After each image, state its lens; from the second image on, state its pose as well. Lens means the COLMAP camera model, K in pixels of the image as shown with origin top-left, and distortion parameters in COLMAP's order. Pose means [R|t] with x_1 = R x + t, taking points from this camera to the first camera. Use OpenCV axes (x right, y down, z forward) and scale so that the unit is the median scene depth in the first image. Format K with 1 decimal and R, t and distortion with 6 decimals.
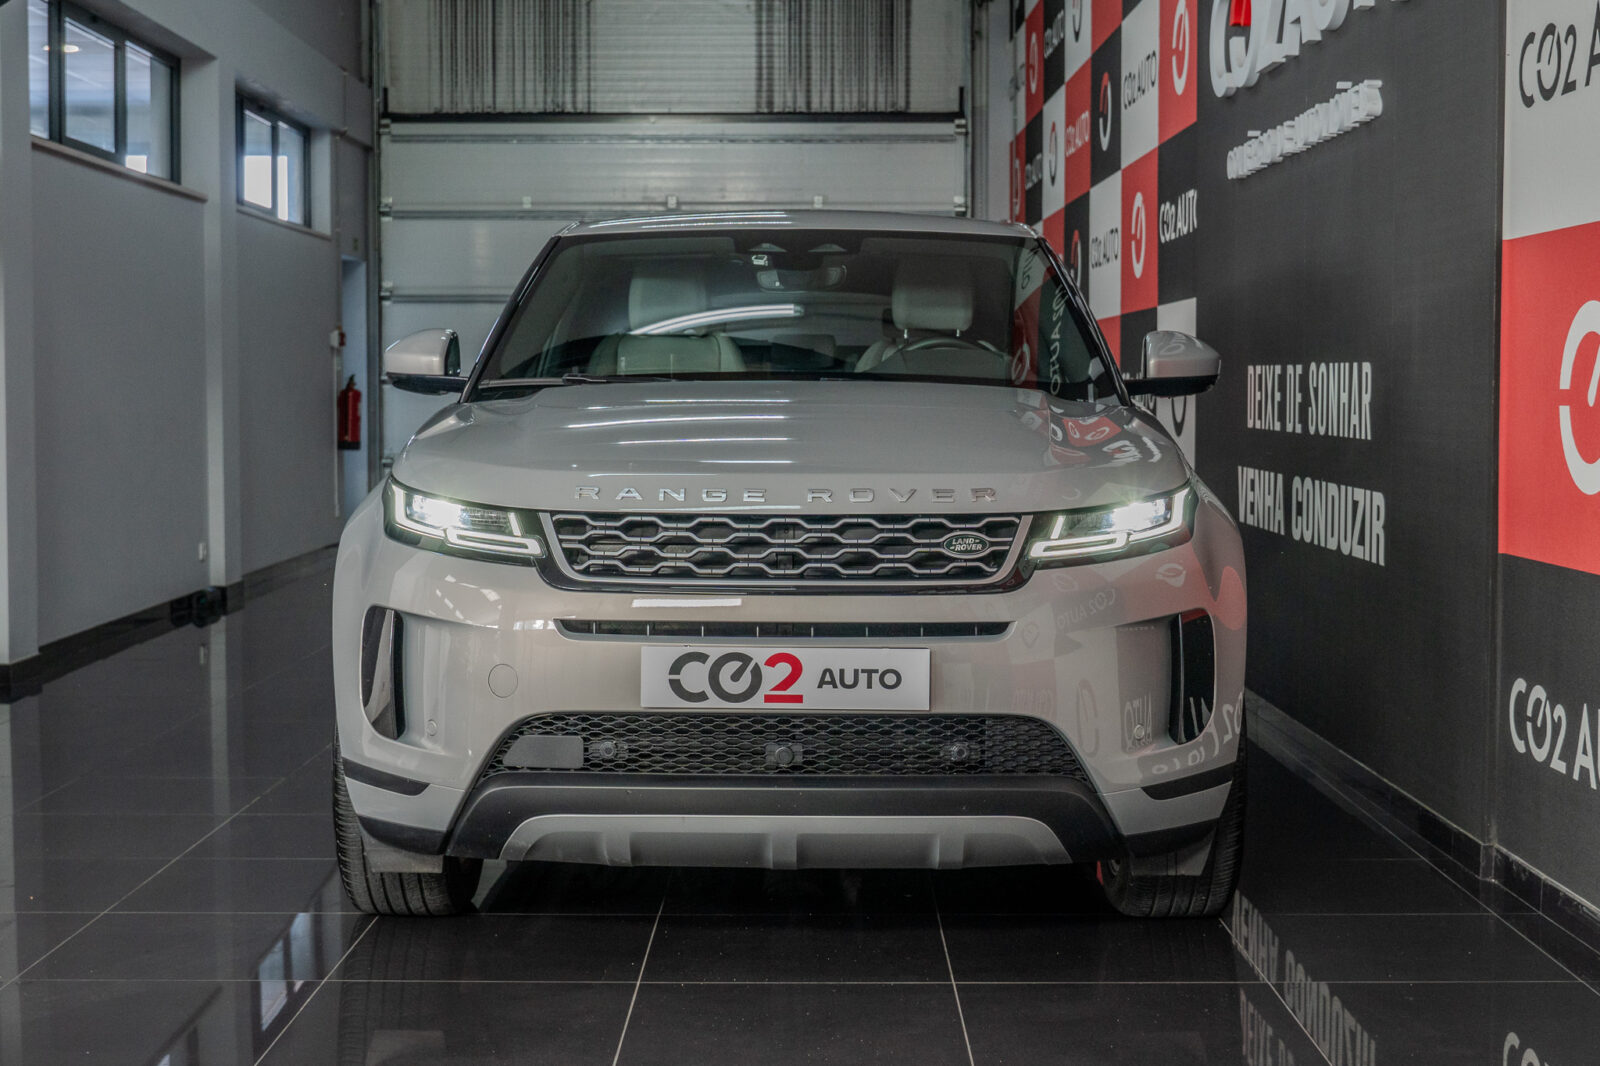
lens RADIAL K [[2395.8, 0, 800.0], [0, 2395.8, 533.0], [0, 0, 1]] dist [0.000440, 0.000122]
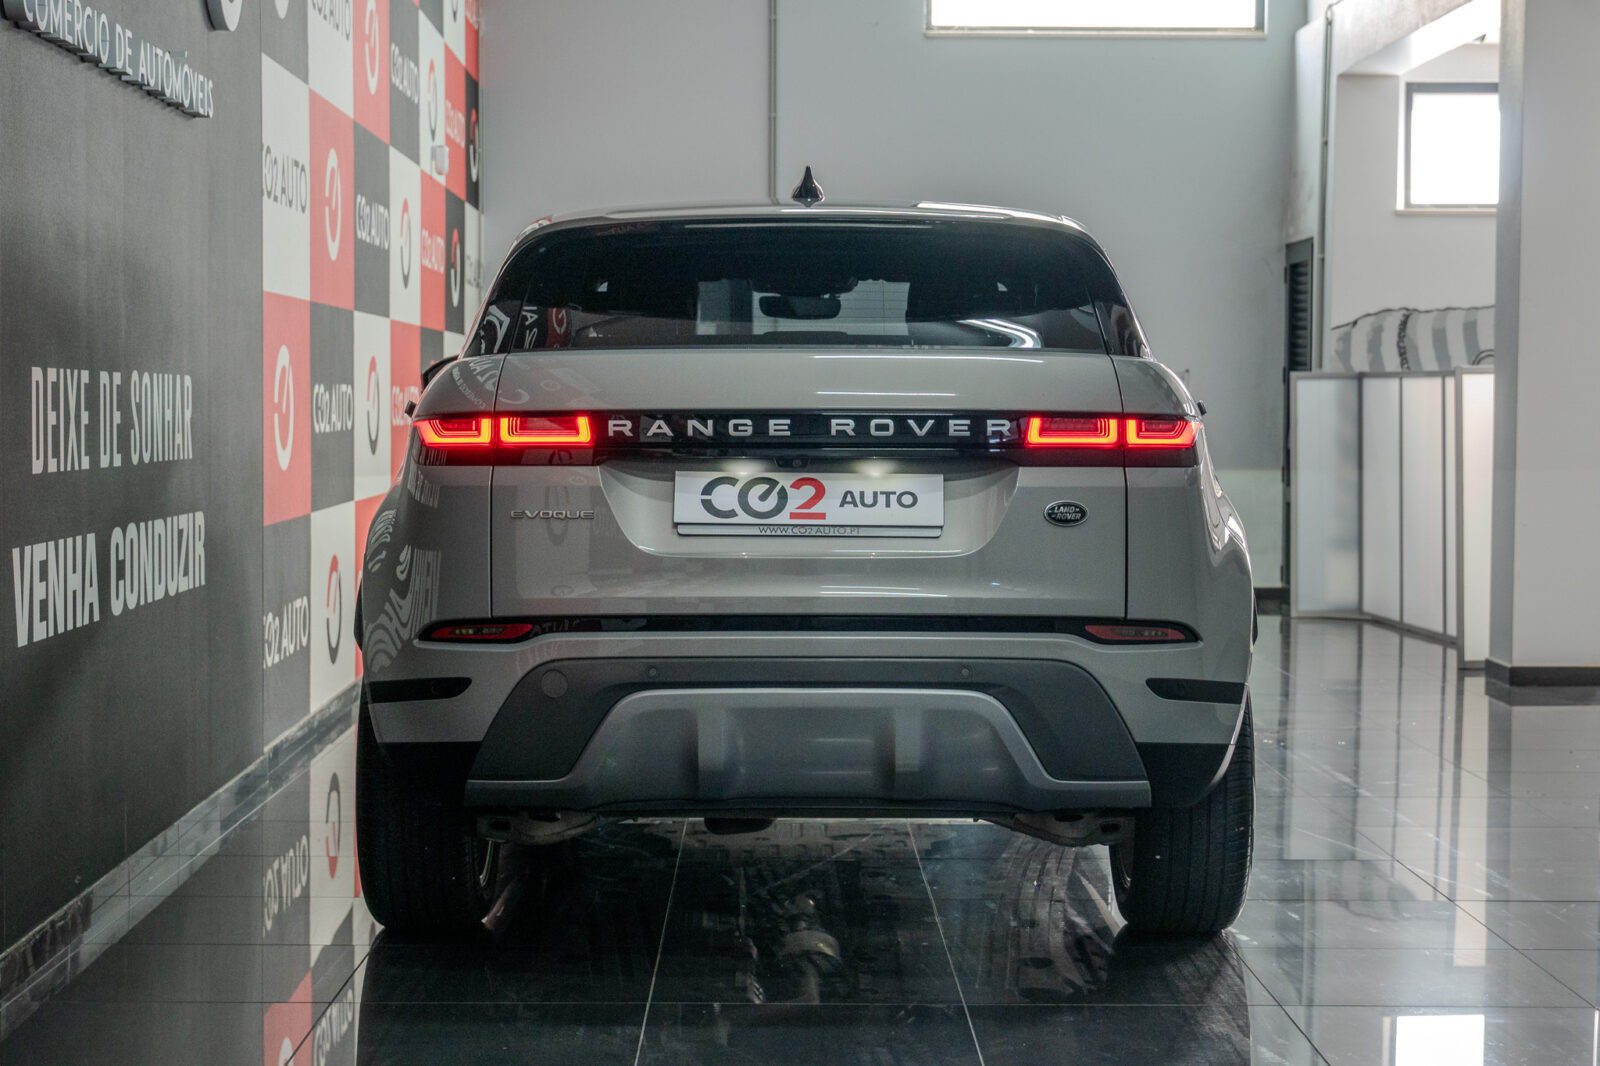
lens RADIAL K [[2918.2, 0, 800.0], [0, 2918.2, 533.0], [0, 0, 1]] dist [-0.038862, -0.006590]
pose [[-0.999896, -0.000315, -0.014432, 0.015062], [-0.001869, 0.994176, 0.107750, -0.116350], [0.014314, 0.107765, -0.994073, 1.871273]]
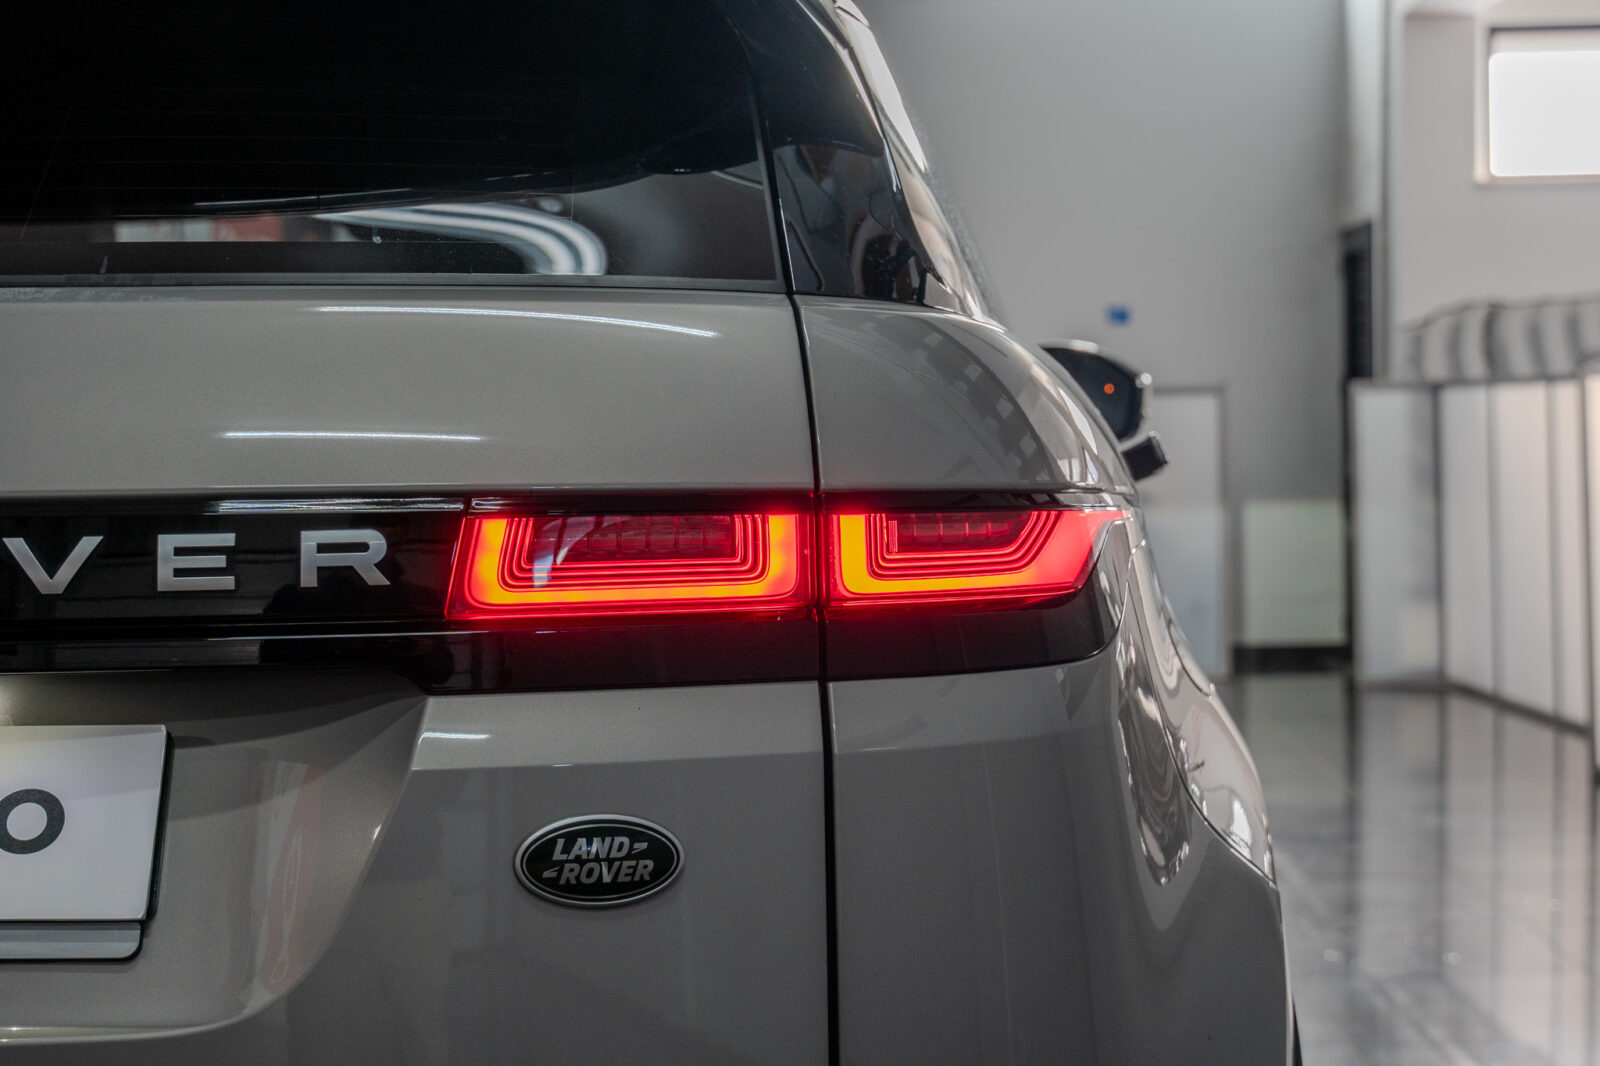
lens RADIAL K [[2753.4, 0, 800.0], [0, 2753.4, 533.0], [0, 0, 1]] dist [0.012961, 0.068239]
pose [[-0.999723, 0.018315, 0.014756, -0.080796], [0.019716, 0.994668, 0.101224, -0.083810], [-0.012824, 0.101487, -0.994754, 1.324297]]
